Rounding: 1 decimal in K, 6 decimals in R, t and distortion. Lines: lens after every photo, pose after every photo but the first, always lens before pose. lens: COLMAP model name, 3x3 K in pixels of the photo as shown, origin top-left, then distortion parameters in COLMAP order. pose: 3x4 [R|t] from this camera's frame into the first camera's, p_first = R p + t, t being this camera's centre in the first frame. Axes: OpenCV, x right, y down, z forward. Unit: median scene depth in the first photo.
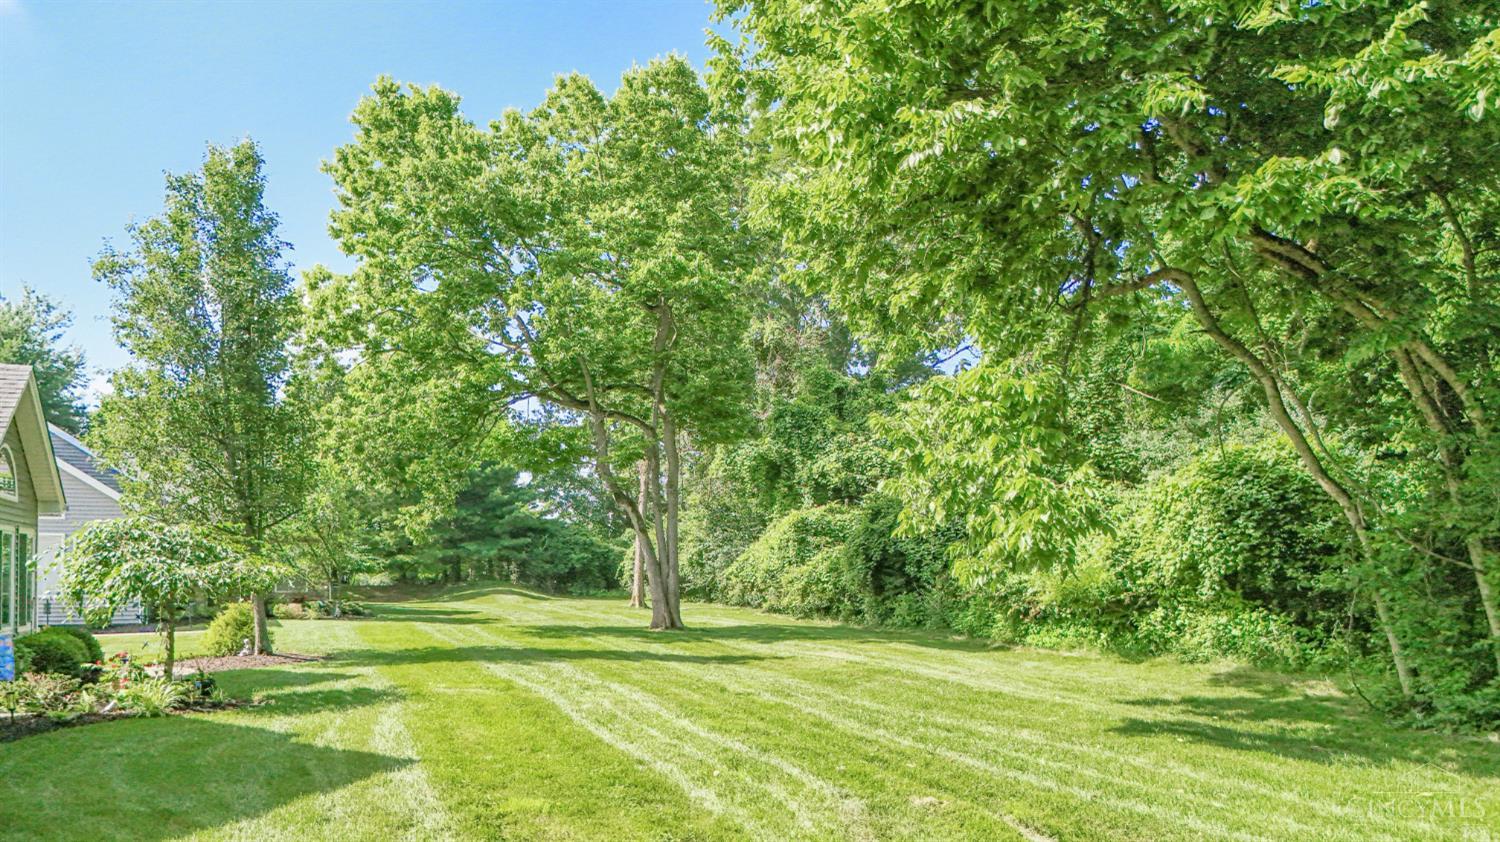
lens RADIAL K [[1134.1, 0, 748.5], [0, 1134.1, 480.1], [0, 0, 1]] dist [0.043796, -0.049772]
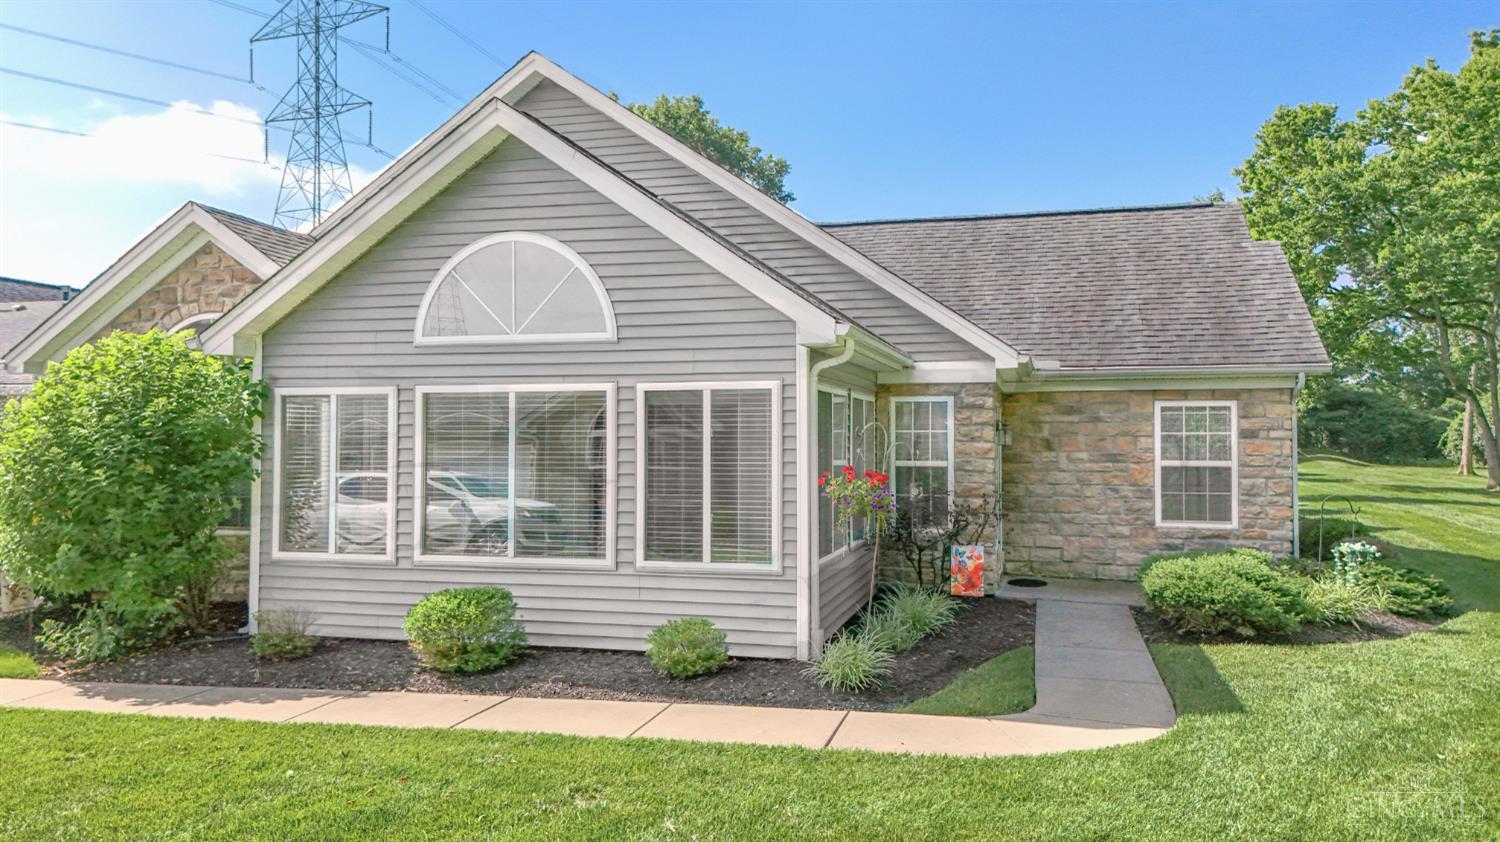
lens RADIAL K [[1134.1, 0, 748.5], [0, 1134.1, 480.1], [0, 0, 1]] dist [0.043796, -0.049772]
pose [[0.800408, 0.030595, -0.598675, 0.021744], [0.041834, 0.993411, 0.106699, -0.055589], [0.597994, -0.110448, 0.793854, -0.544993]]
